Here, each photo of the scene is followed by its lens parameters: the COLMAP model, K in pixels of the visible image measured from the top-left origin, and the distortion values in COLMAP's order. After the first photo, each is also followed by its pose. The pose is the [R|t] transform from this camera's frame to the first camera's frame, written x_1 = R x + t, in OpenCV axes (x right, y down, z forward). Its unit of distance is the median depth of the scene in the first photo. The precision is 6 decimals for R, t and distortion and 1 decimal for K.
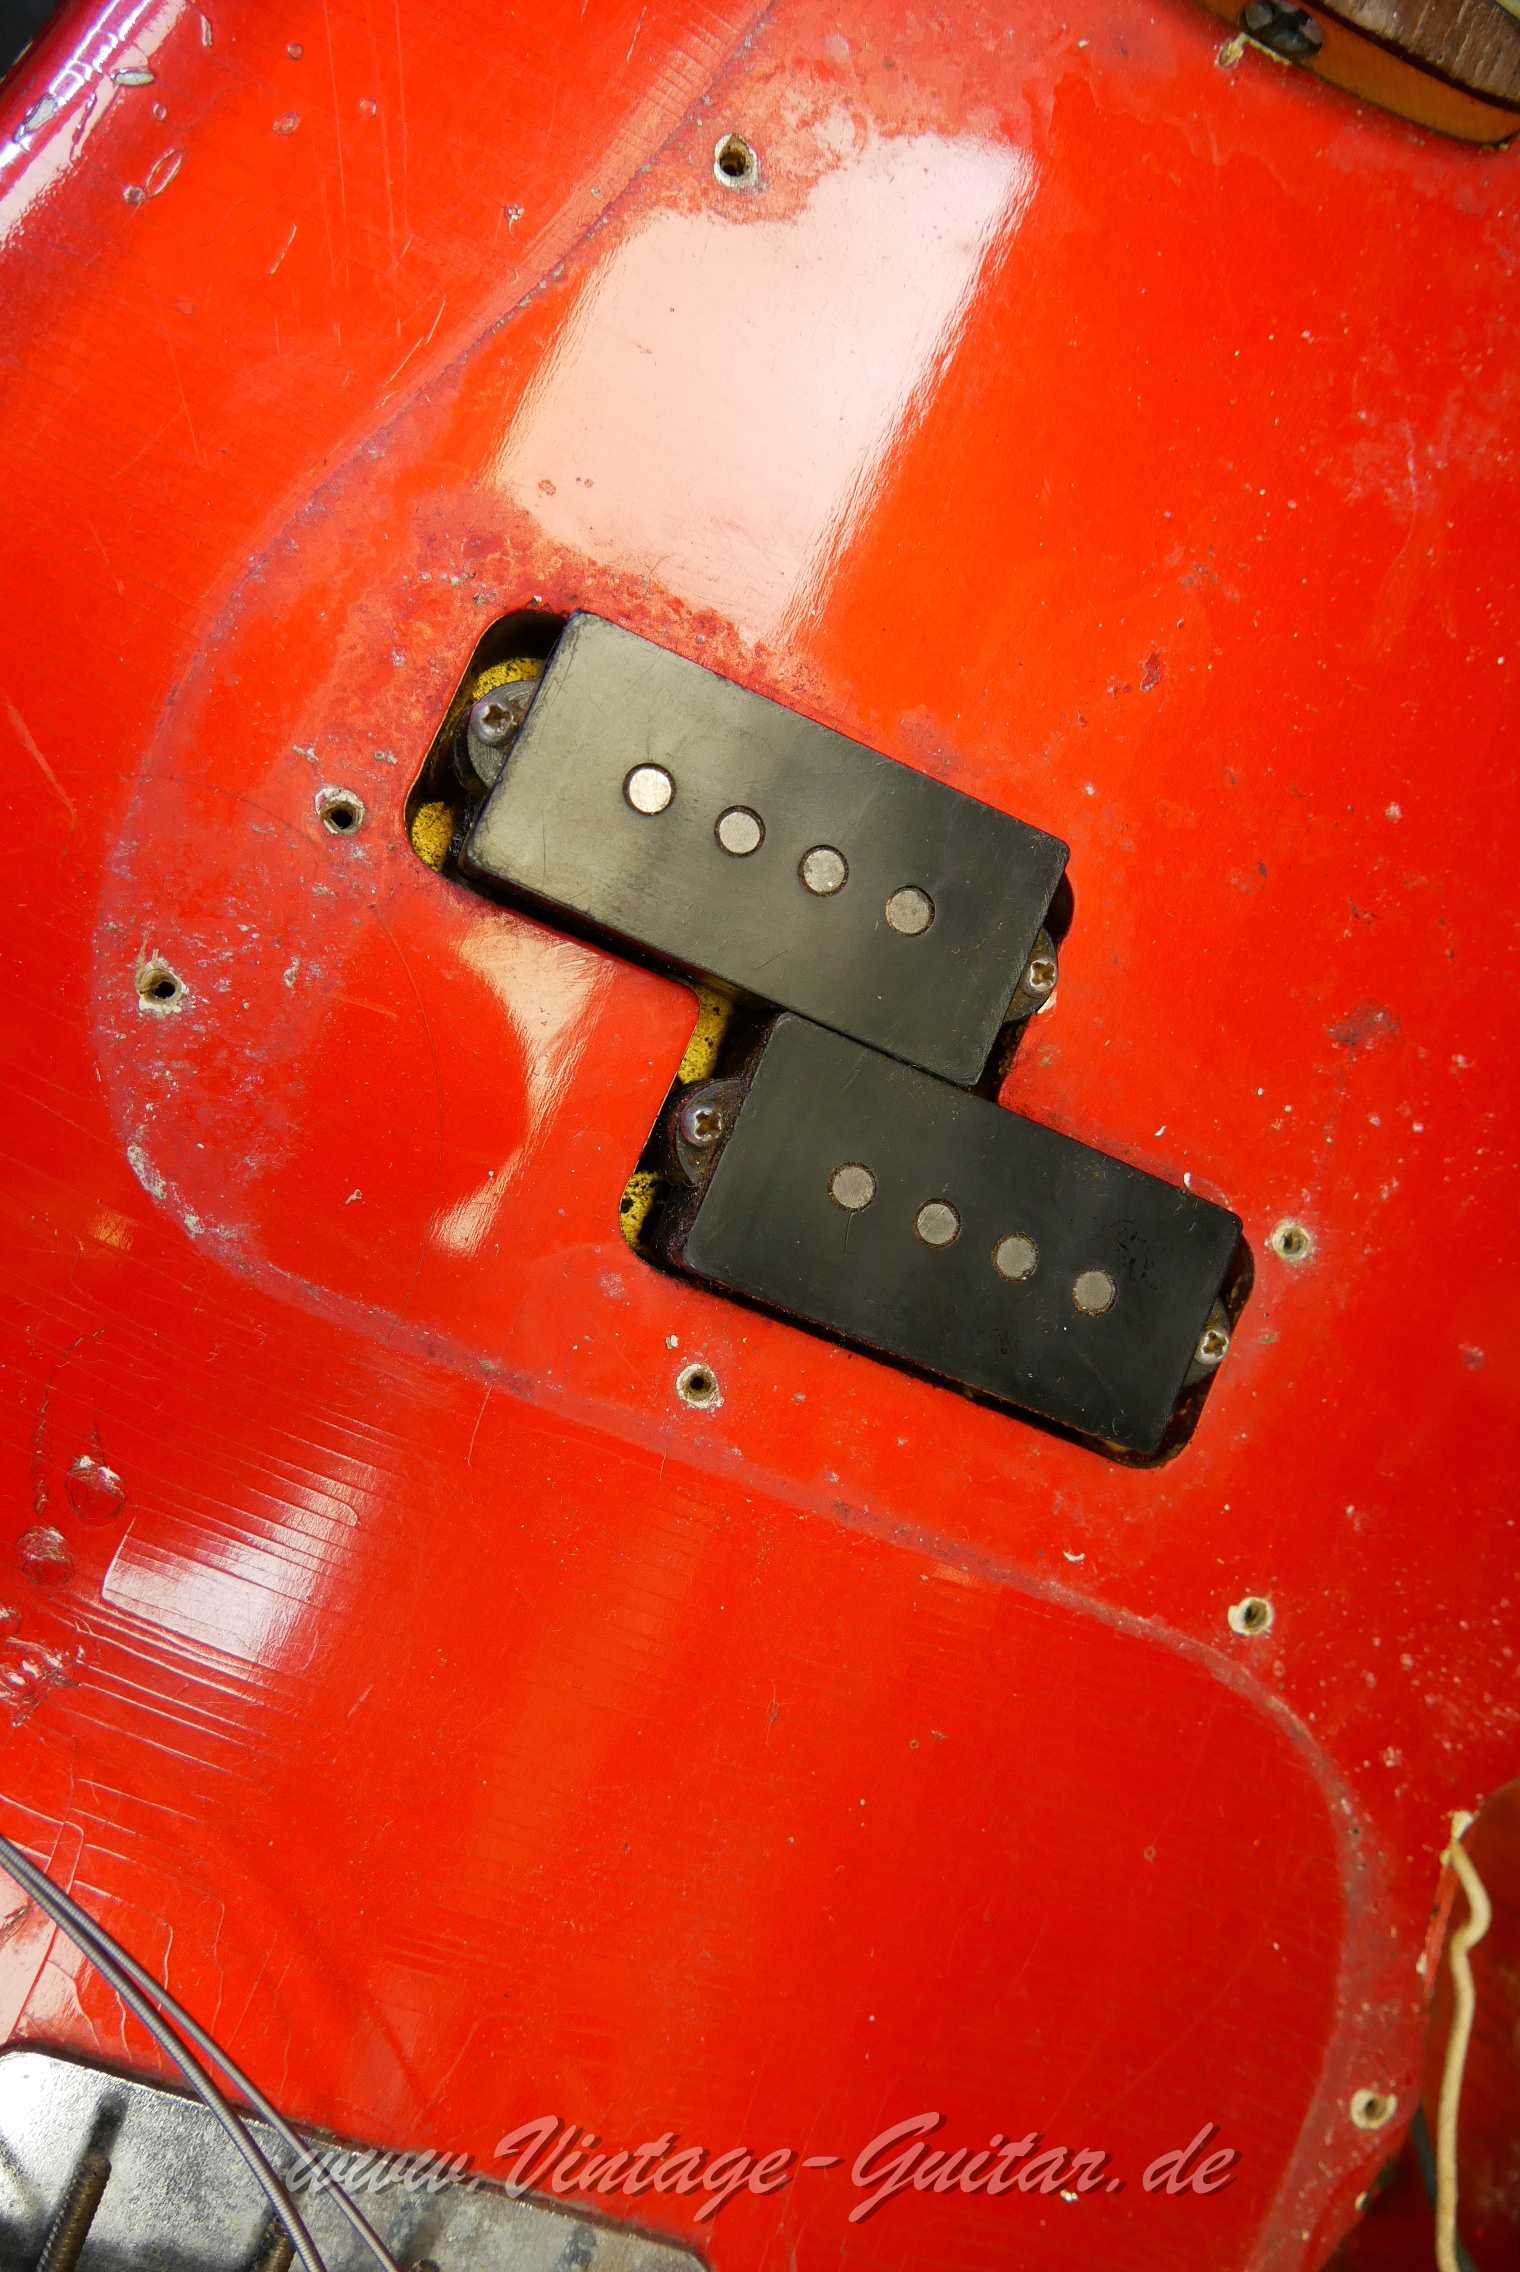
lens RADIAL K [[1959.3, 0, 760.0], [0, 1959.3, 1136.0], [0, 0, 1]] dist [-0.060294, 0.015416]
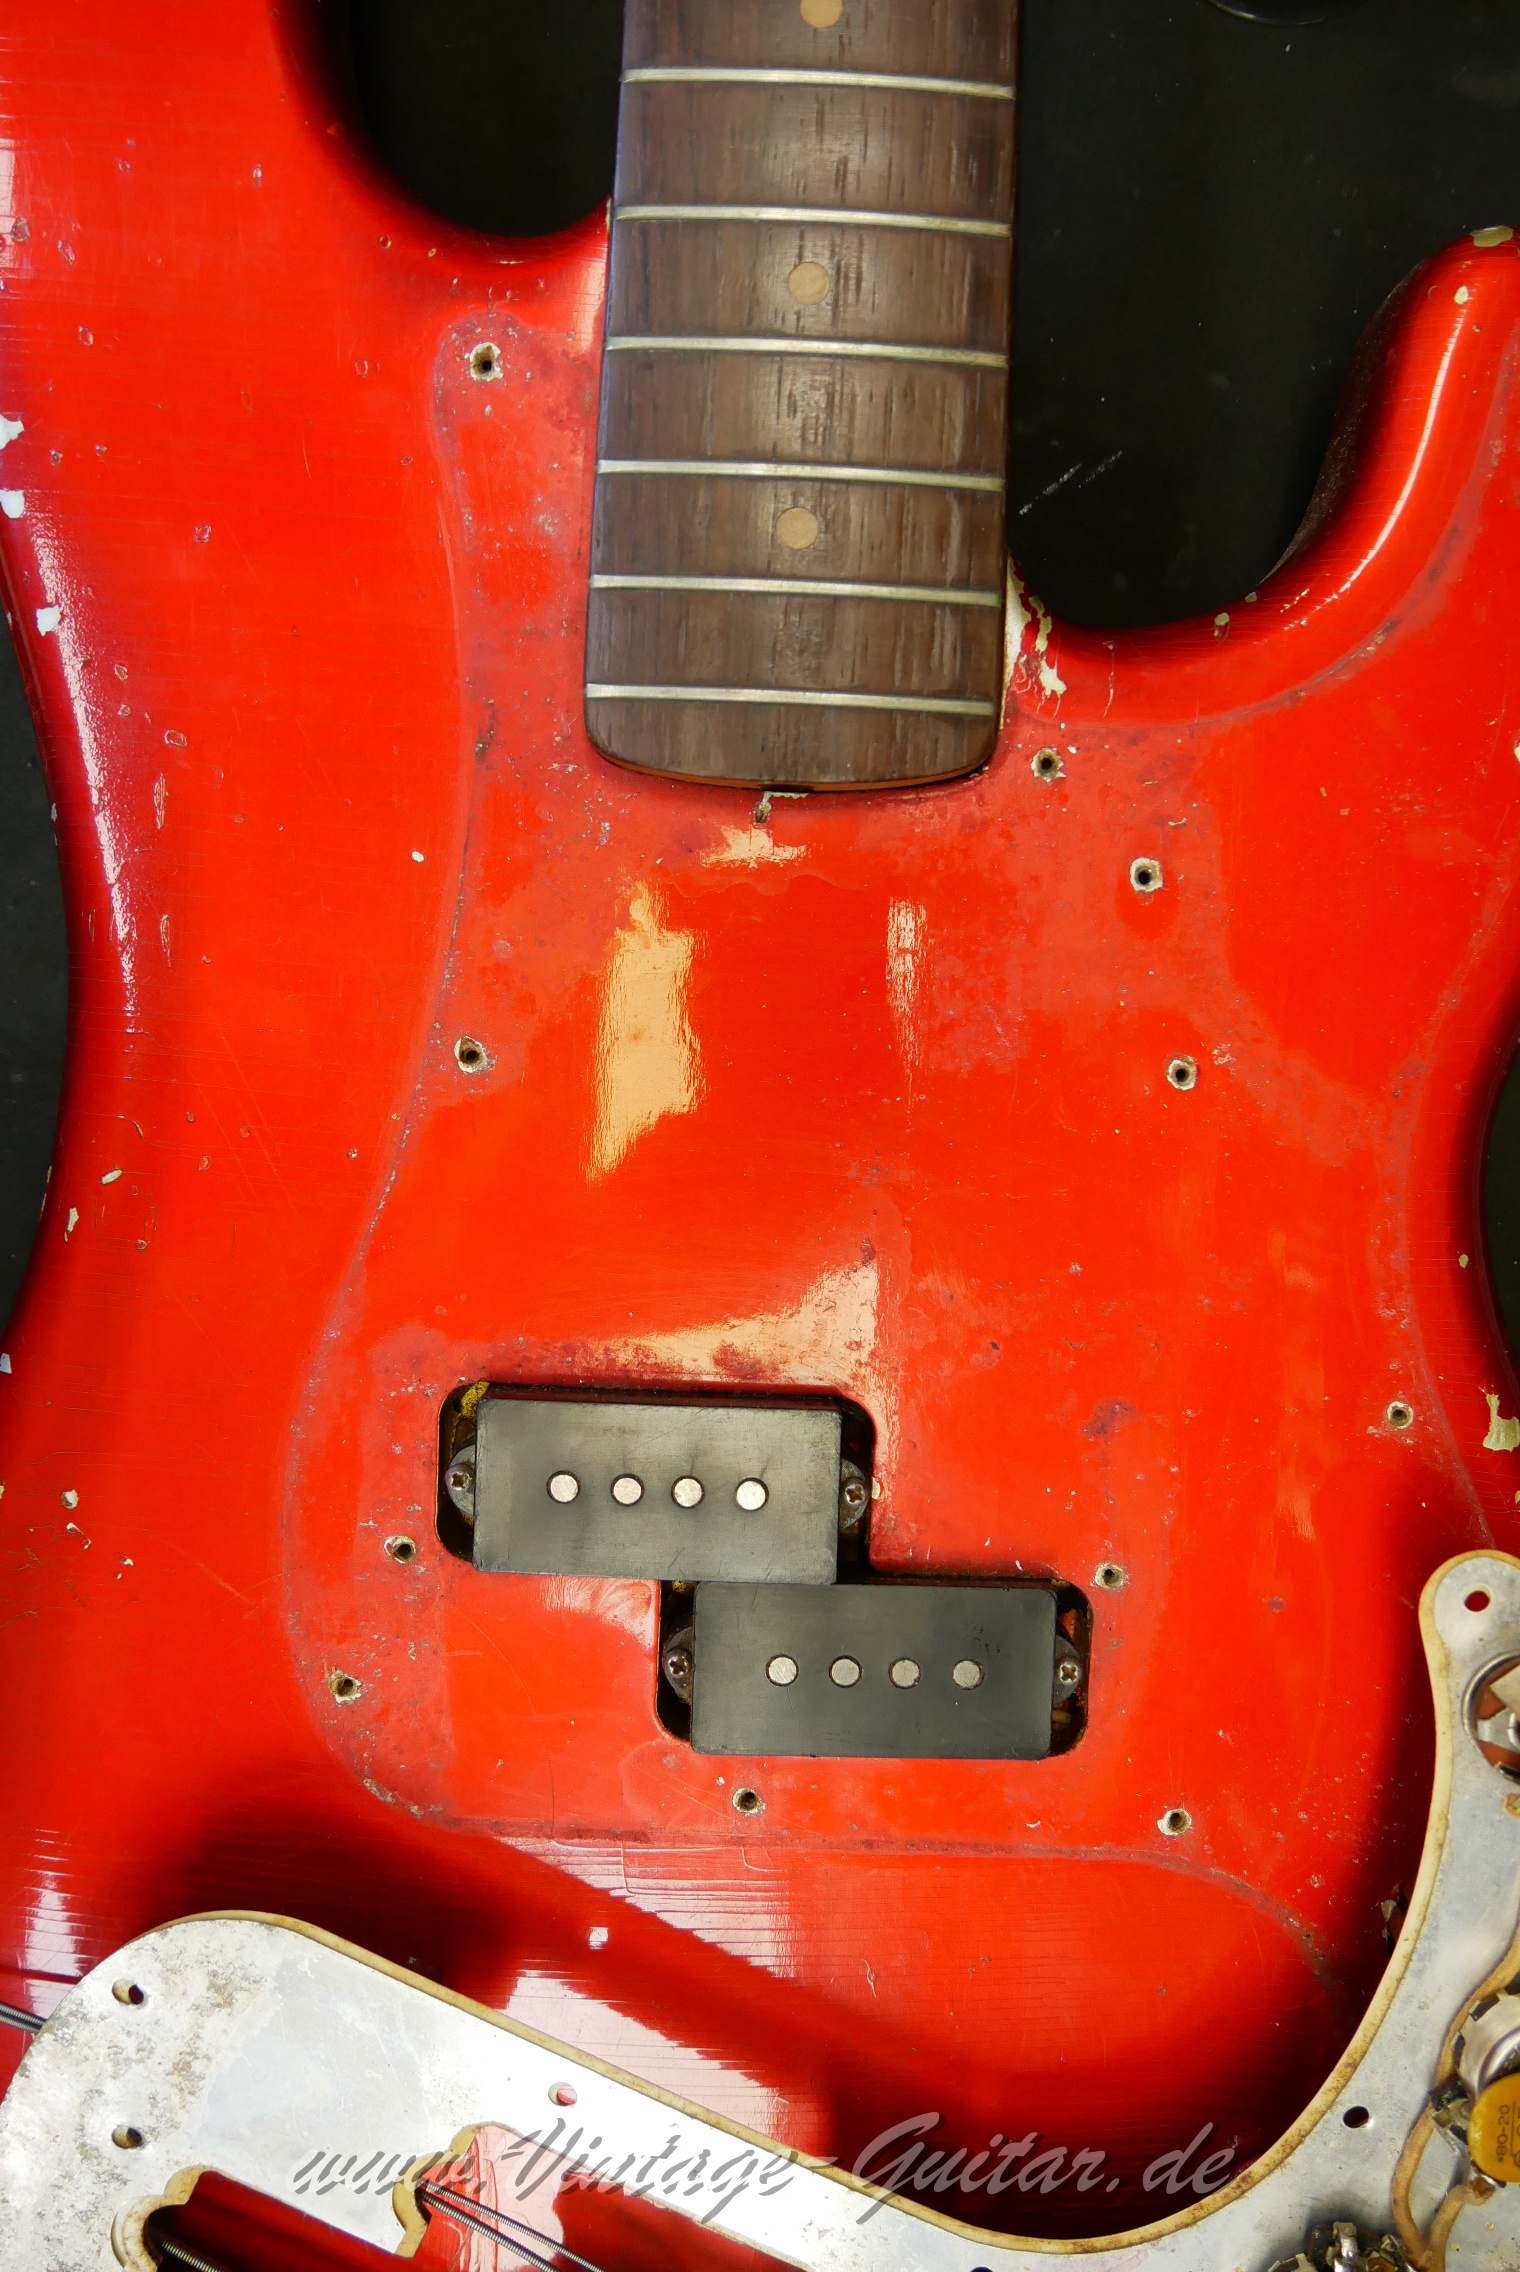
lens RADIAL K [[1959.3, 0, 760.0], [0, 1959.3, 1136.0], [0, 0, 1]] dist [-0.060294, 0.015416]
pose [[0.904229, -0.337422, -0.261756, 0.568951], [0.360043, 0.931973, 0.042377, -0.432562], [0.229650, -0.132562, 0.964203, -0.419236]]
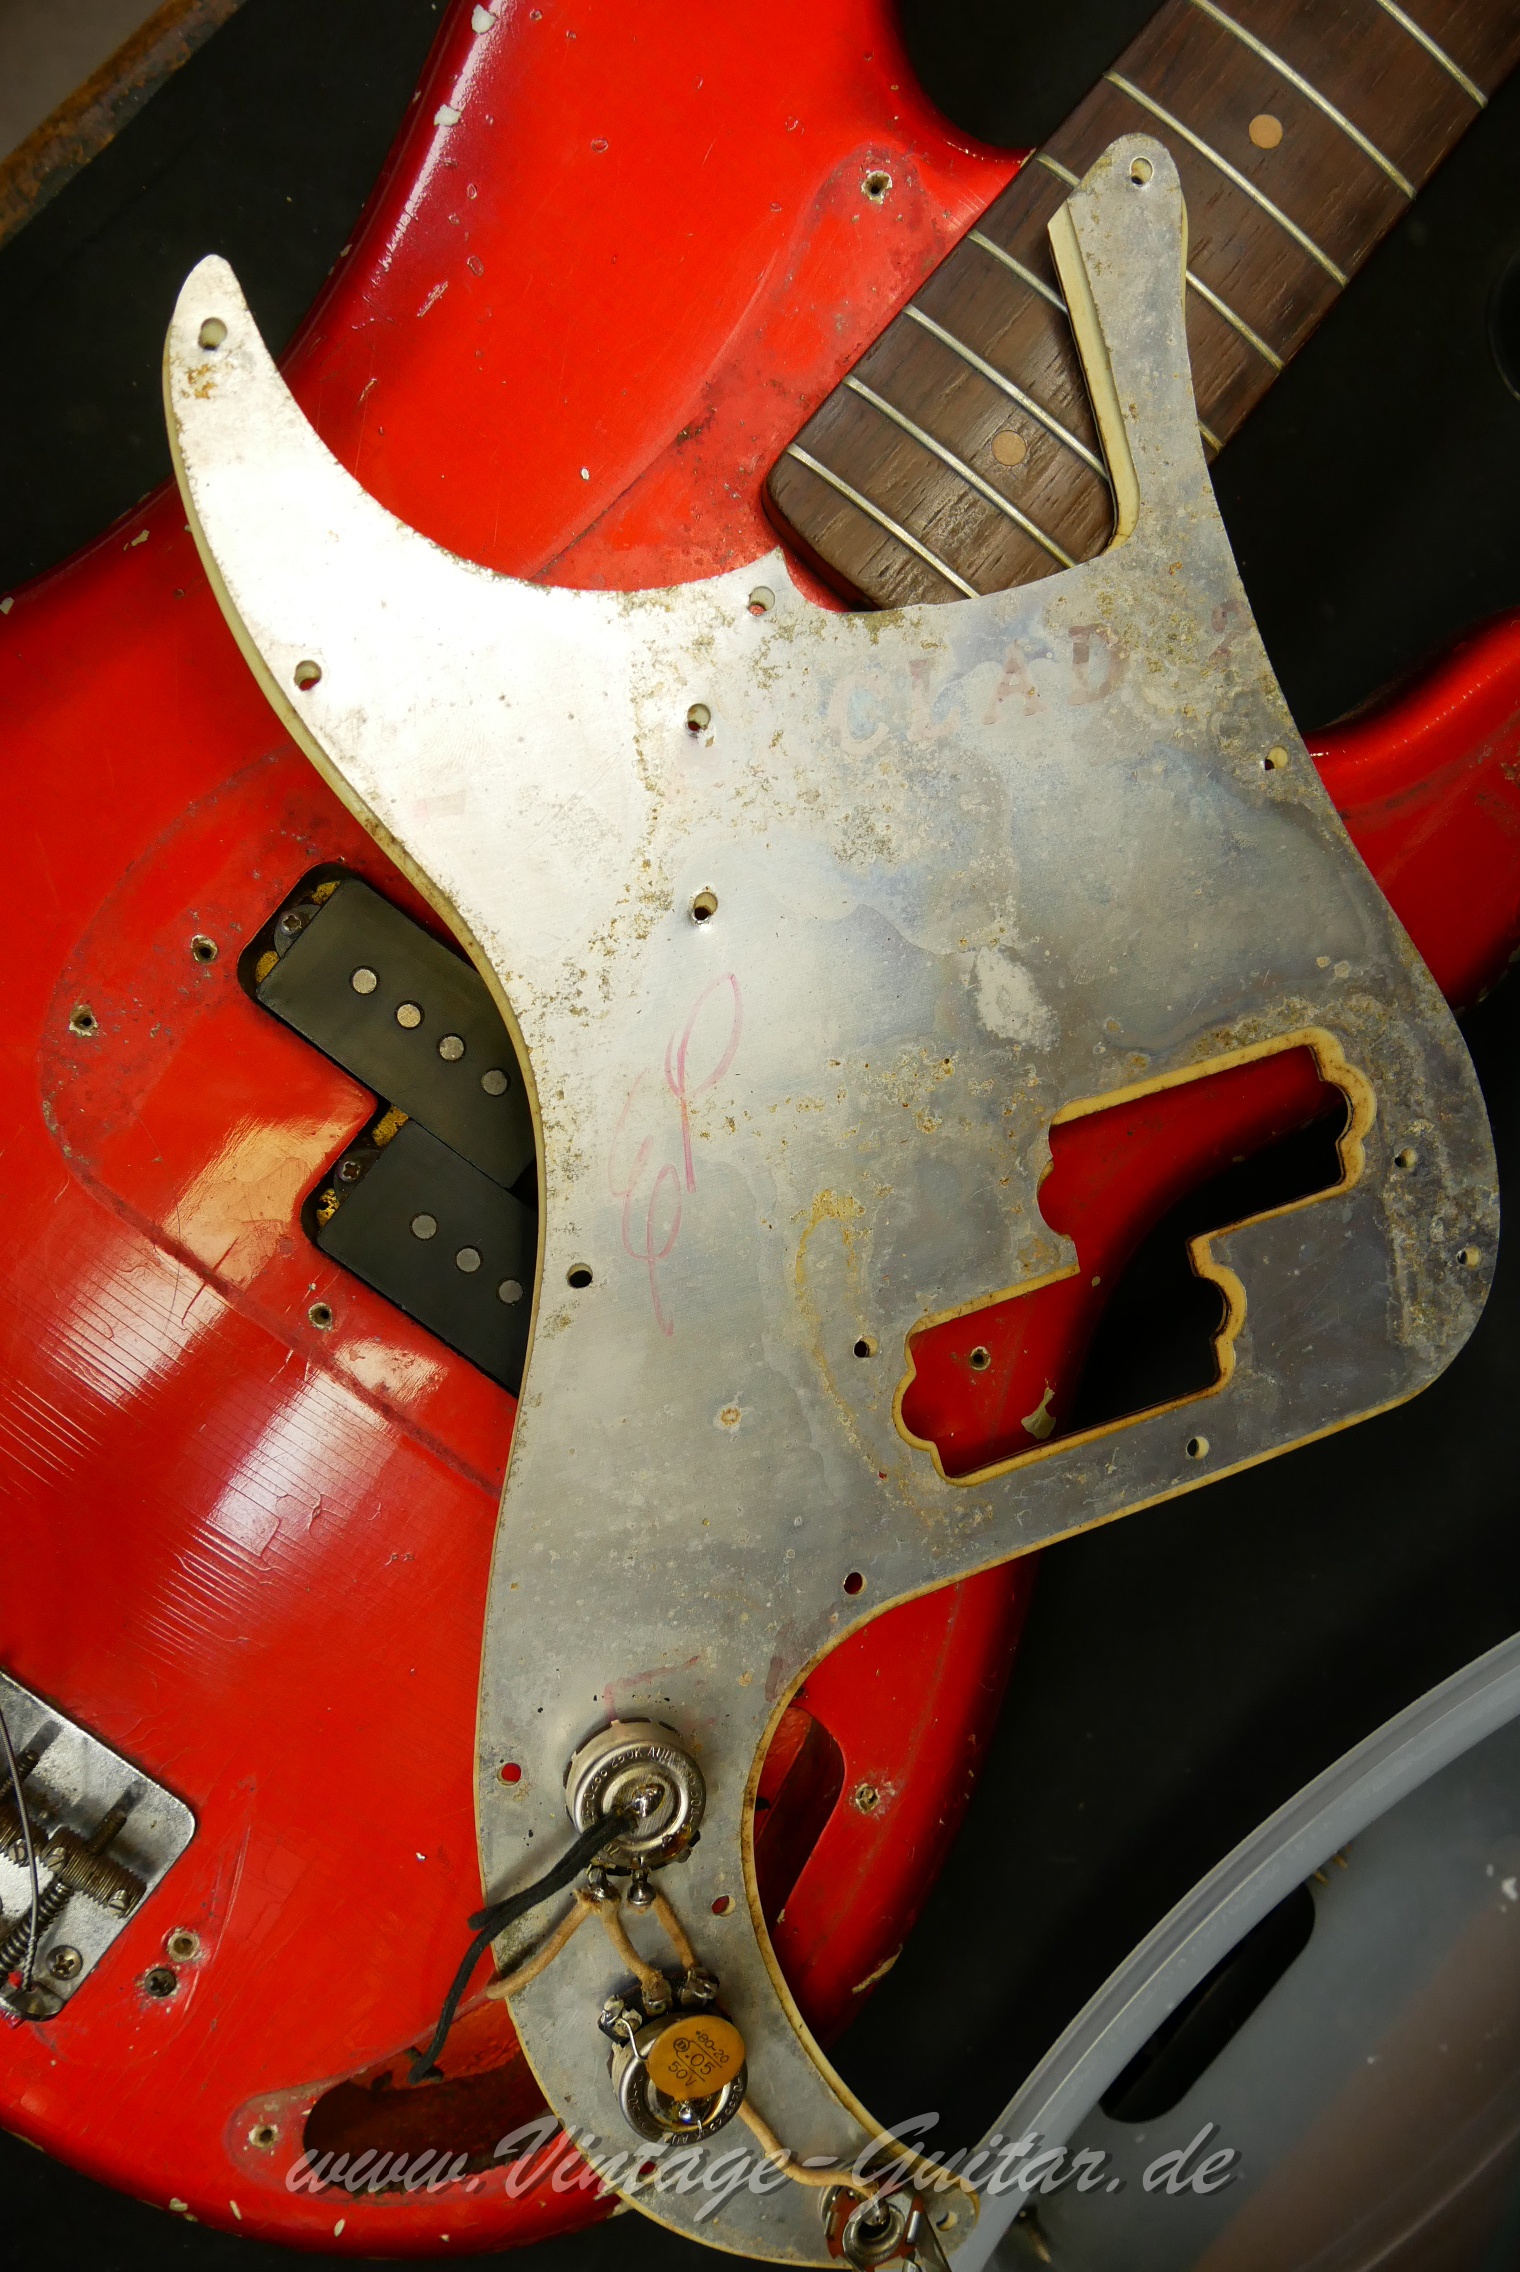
lens RADIAL K [[1959.3, 0, 760.0], [0, 1959.3, 1136.0], [0, 0, 1]] dist [-0.060294, 0.015416]
pose [[0.960466, 0.252358, -0.117564, 0.514888], [-0.255111, 0.966872, -0.008740, -0.112377], [0.111464, 0.038386, 0.993027, -0.694788]]
